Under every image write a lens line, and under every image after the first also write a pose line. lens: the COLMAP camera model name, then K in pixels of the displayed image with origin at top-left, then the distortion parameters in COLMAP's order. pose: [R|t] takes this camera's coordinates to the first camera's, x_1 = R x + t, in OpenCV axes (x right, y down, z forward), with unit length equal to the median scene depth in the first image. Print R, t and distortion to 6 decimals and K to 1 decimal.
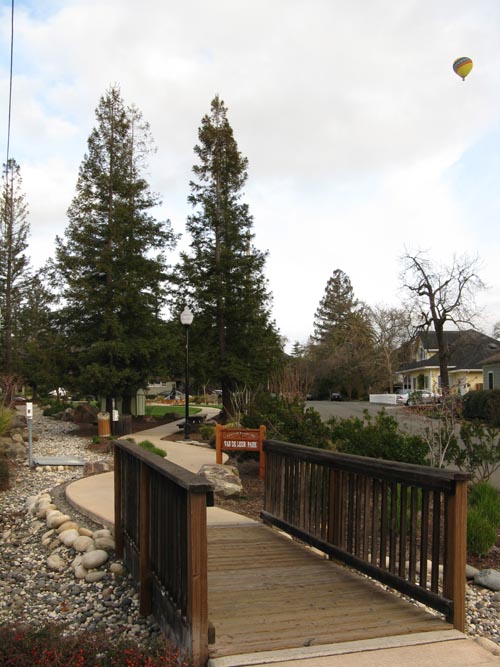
lens RADIAL K [[680.5, 0, 258.9], [0, 680.5, 334.4], [0, 0, 1]] dist [-0.195586, 0.200490]
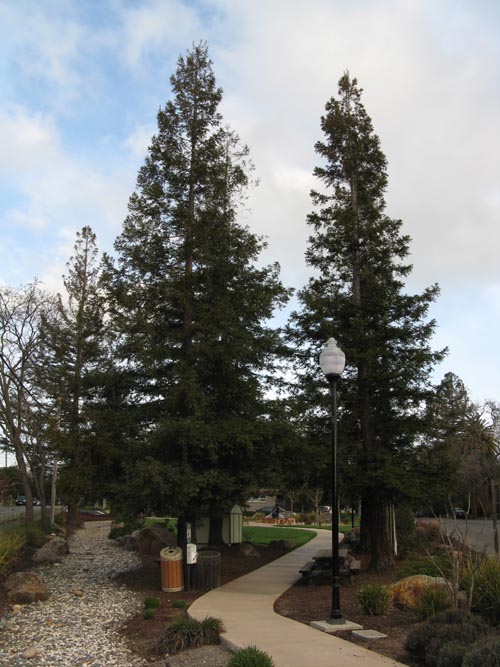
lens RADIAL K [[680.5, 0, 258.9], [0, 680.5, 334.4], [0, 0, 1]] dist [-0.195586, 0.200490]
pose [[0.990168, -0.019479, -0.138521, -0.063175], [-0.003827, 0.986114, -0.166025, 0.026247], [0.139832, 0.164922, 0.976344, 0.356886]]
